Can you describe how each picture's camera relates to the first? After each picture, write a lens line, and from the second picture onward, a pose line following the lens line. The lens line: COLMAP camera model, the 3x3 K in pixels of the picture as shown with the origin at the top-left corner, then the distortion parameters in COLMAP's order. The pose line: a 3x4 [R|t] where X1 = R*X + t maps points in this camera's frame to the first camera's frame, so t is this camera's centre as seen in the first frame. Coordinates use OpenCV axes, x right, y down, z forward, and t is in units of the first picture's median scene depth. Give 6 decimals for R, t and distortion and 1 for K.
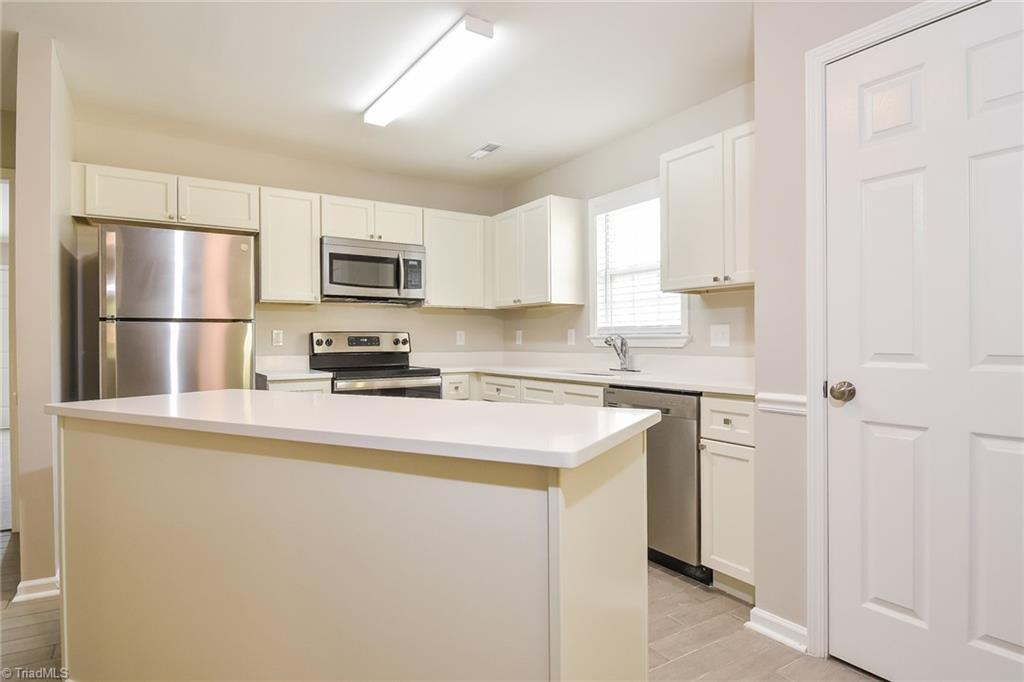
lens RADIAL K [[565.0, 0, 502.5], [0, 565.0, 337.6], [0, 0, 1]] dist [0.018517, -0.002138]
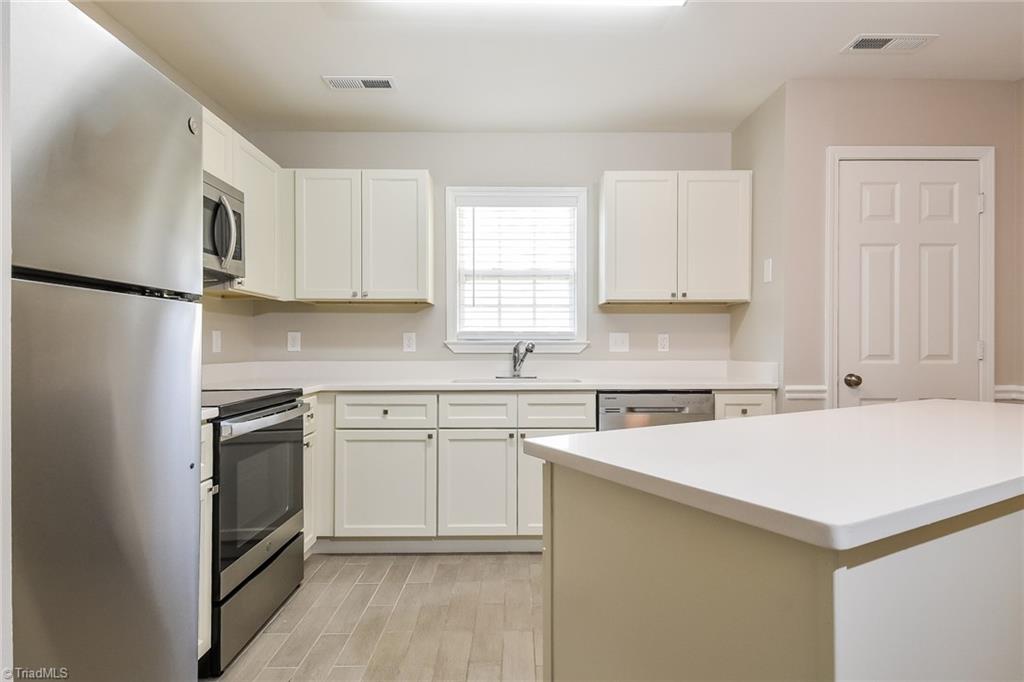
lens RADIAL K [[565.0, 0, 505.1], [0, 565.0, 345.9], [0, 0, 1]] dist [0.018517, -0.002138]
pose [[0.526529, 0.004037, 0.850147, -0.629592], [-0.006630, 0.999978, -0.000642, 0.005102], [-0.850131, -0.005298, 0.526545, 0.528678]]
